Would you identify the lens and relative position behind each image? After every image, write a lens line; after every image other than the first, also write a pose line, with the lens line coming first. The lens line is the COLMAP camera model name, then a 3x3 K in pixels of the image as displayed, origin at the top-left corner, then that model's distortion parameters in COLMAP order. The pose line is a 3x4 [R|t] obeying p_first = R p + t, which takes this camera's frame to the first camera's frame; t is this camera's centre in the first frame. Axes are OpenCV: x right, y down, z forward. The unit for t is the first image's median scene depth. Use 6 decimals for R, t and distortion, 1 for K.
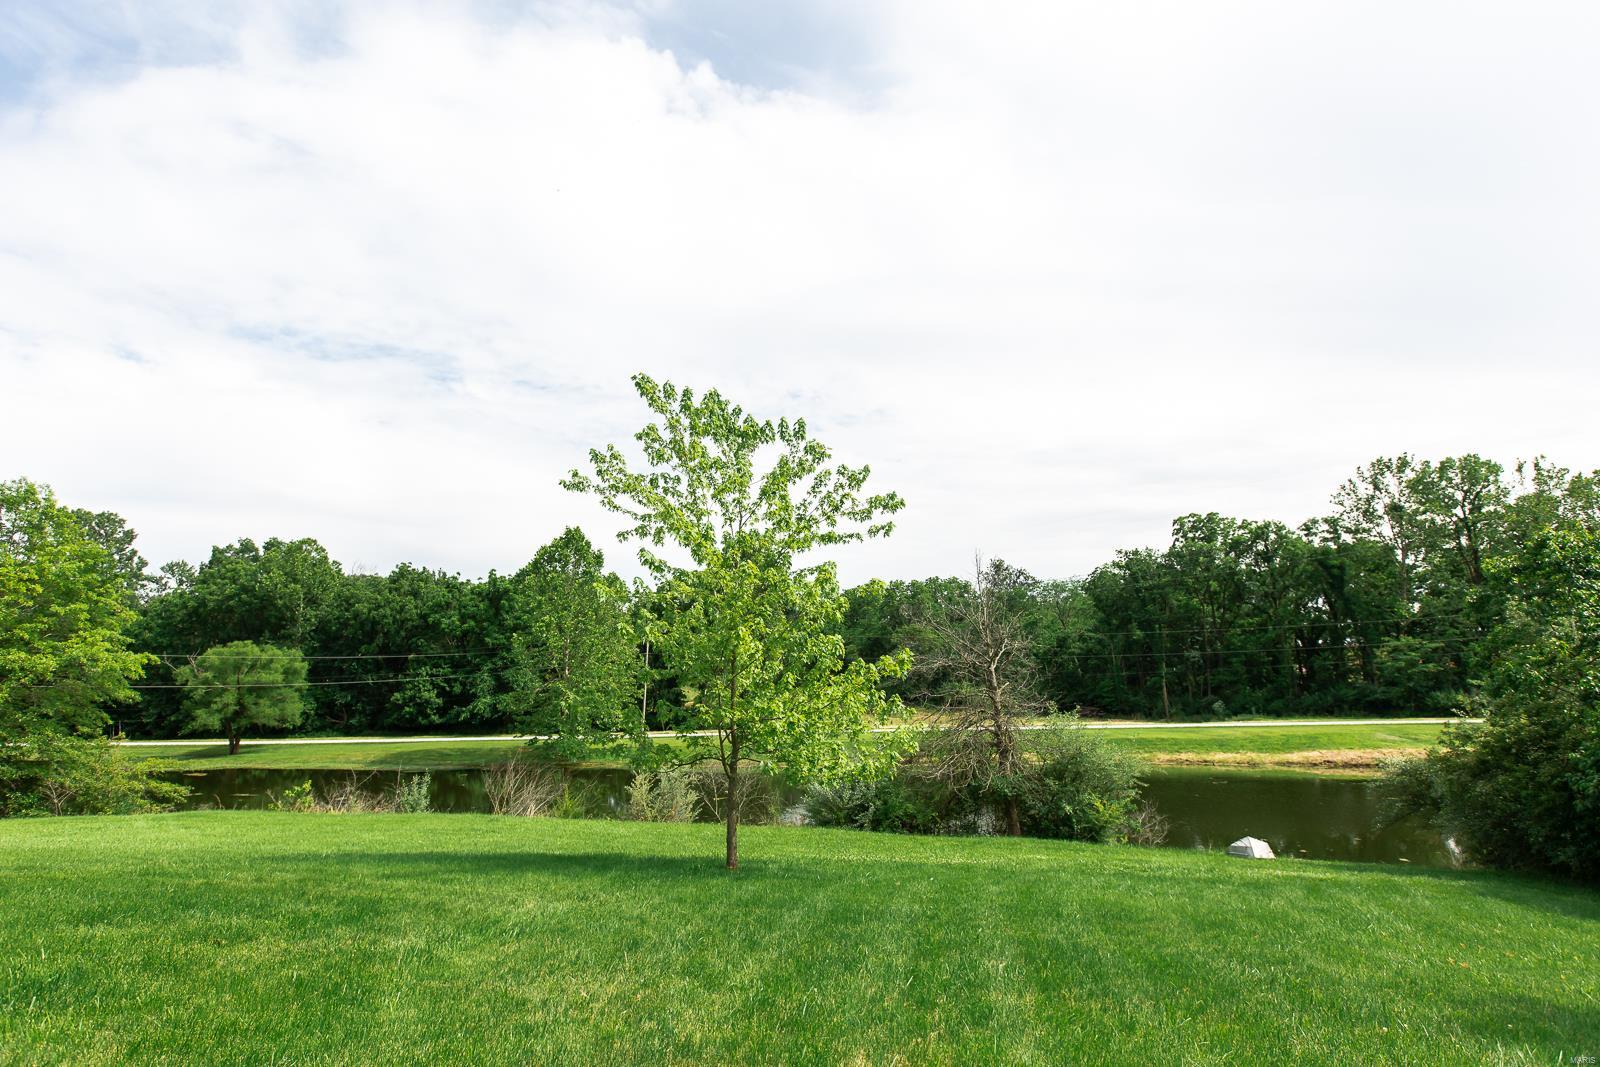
lens RADIAL K [[826.3, 0, 800.7], [0, 826.3, 535.4], [0, 0, 1]] dist [0.003378, -0.000870]
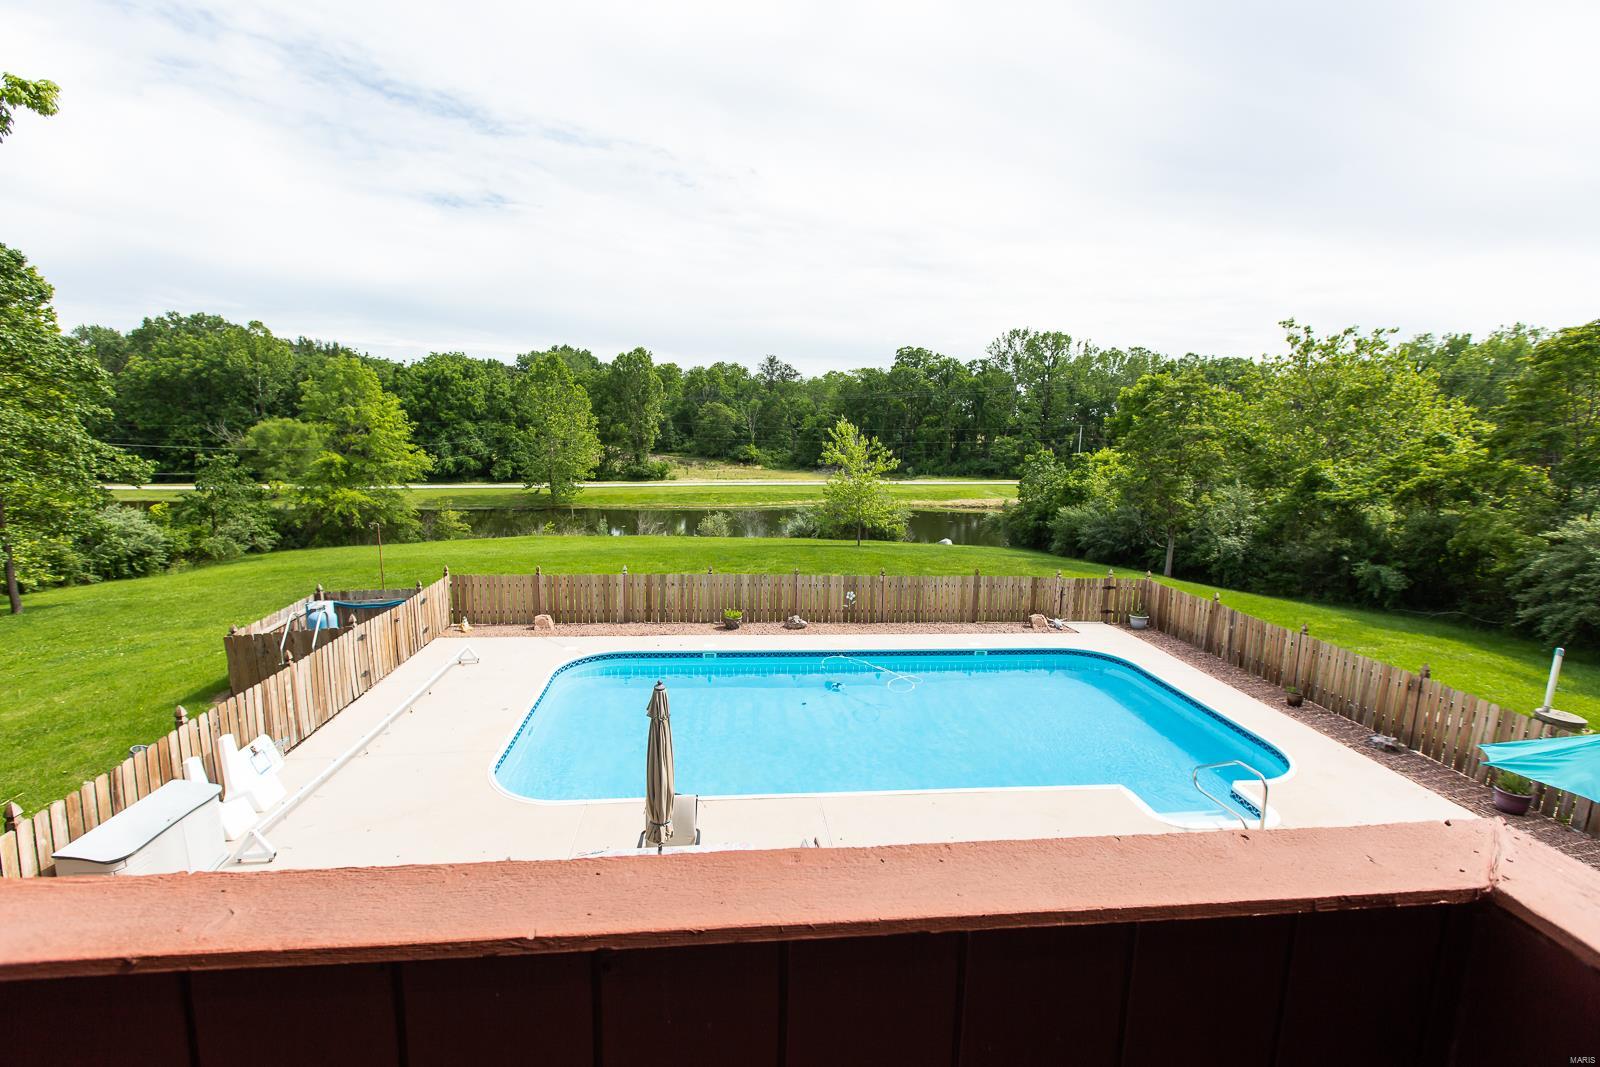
lens RADIAL K [[733.3, 0, 793.8], [0, 733.3, 539.3], [0, 0, 1]] dist [-0.002266, 0.000337]
pose [[0.940956, -0.017424, 0.338081, -0.234571], [-0.095839, 0.944107, 0.315400, -0.112617], [-0.324680, -0.329179, 0.886693, -0.317113]]
